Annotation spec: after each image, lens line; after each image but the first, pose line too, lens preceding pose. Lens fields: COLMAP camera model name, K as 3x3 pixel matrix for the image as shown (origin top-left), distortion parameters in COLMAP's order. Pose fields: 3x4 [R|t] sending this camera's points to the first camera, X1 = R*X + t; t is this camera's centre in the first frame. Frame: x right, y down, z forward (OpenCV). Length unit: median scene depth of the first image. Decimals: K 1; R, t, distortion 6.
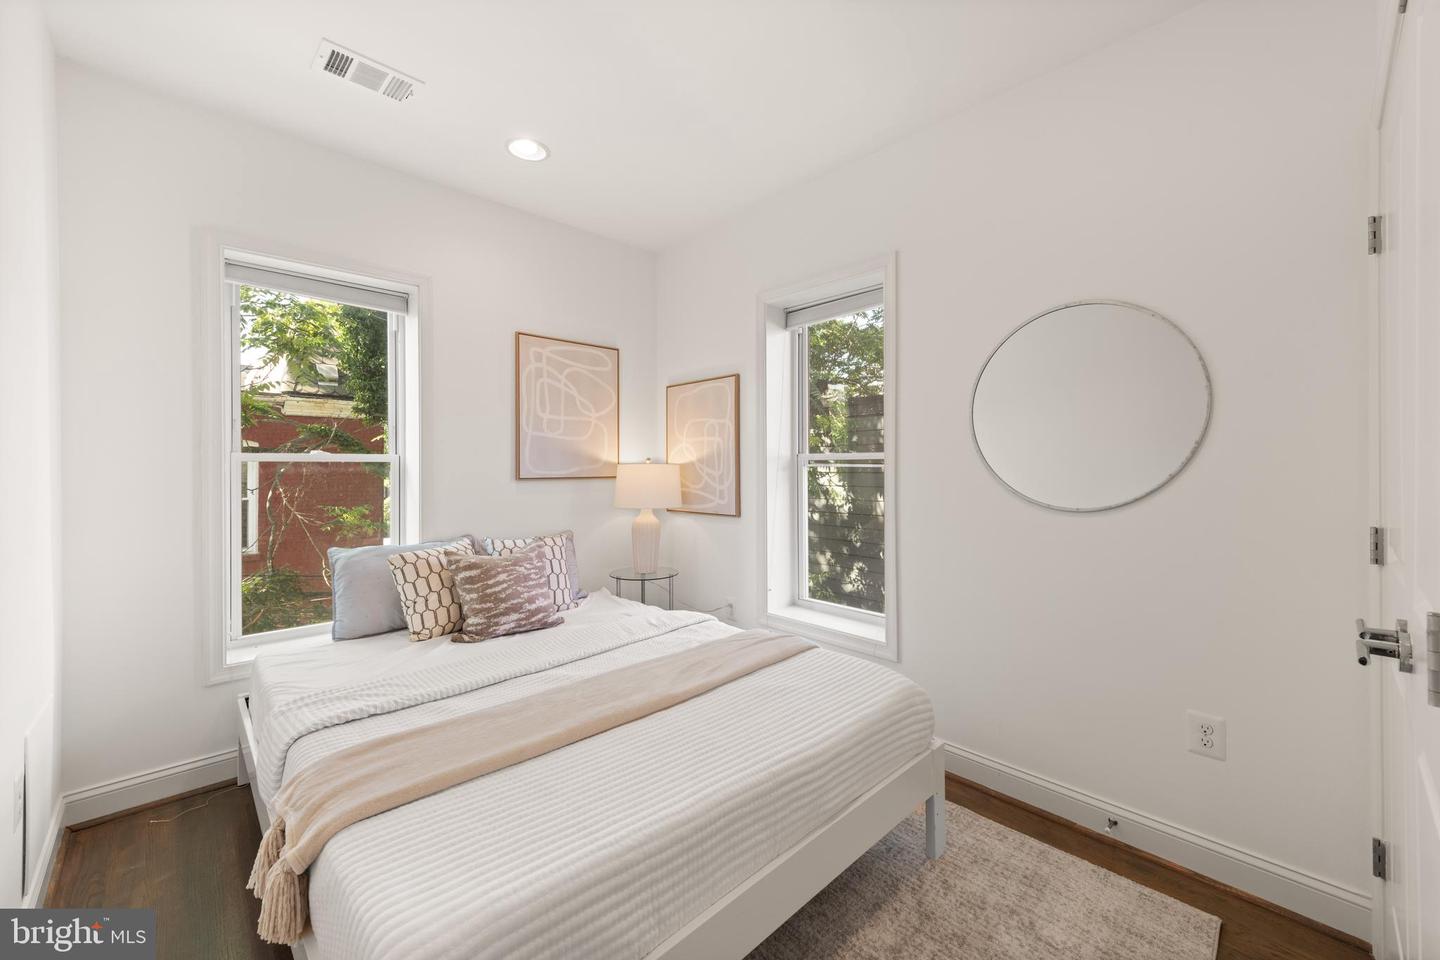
lens RADIAL K [[566.6, 0, 727.2], [0, 566.6, 474.1], [0, 0, 1]] dist [0.013133, -0.003263]
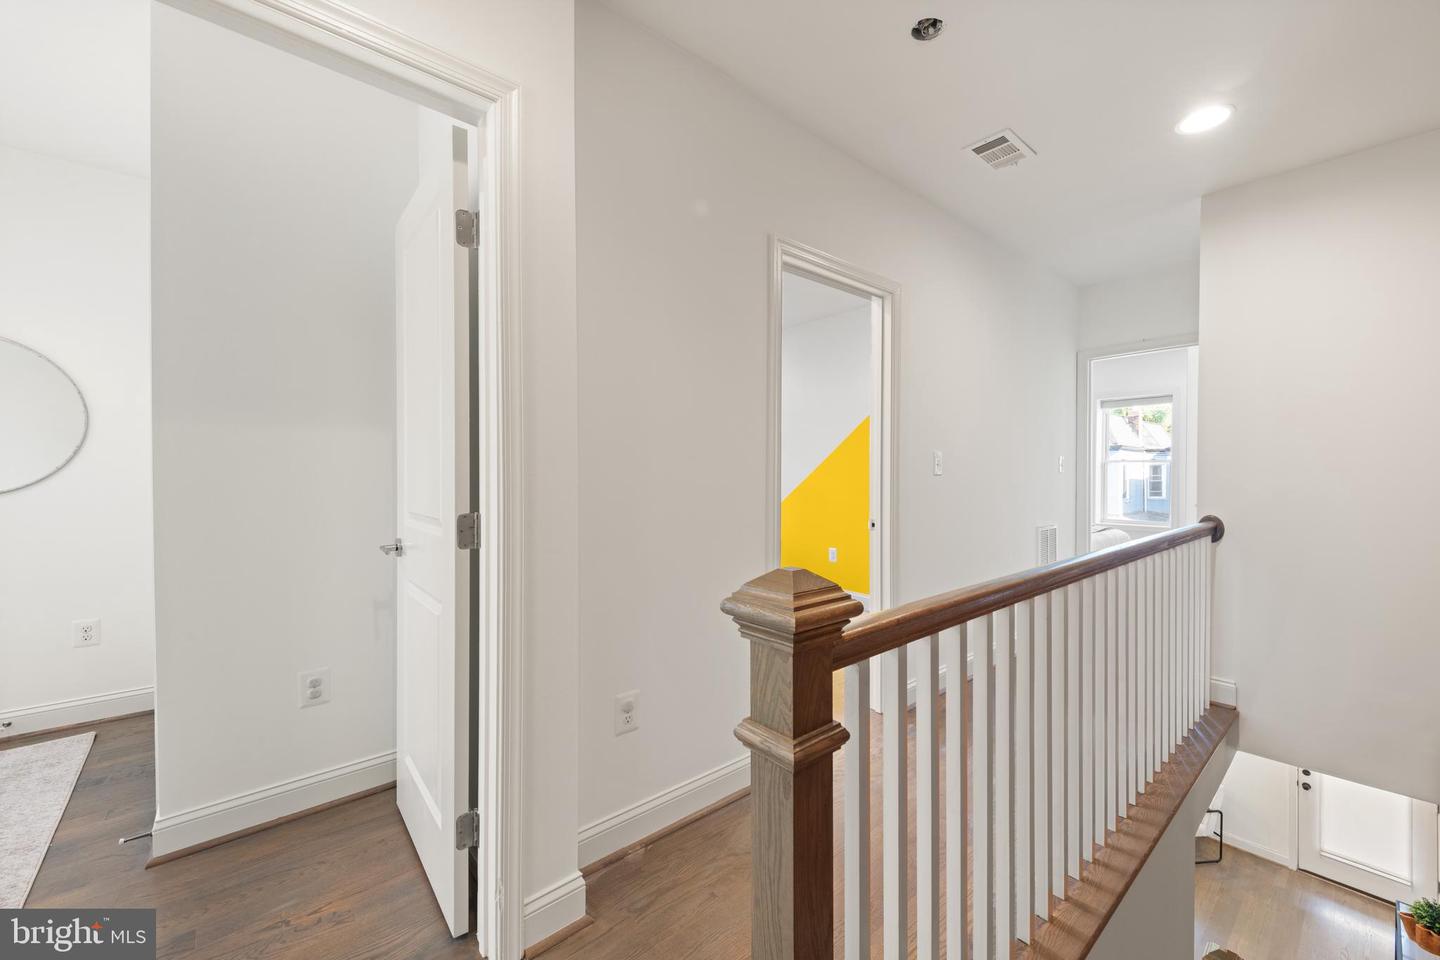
lens RADIAL K [[566.6, 0, 726.7], [0, 566.6, 471.9], [0, 0, 1]] dist [0.013133, -0.003263]
pose [[0.041602, -0.010683, 0.999077, -0.660151], [0.002411, 0.999941, 0.010592, 0.000902], [-0.999131, 0.001969, 0.041625, -0.827288]]
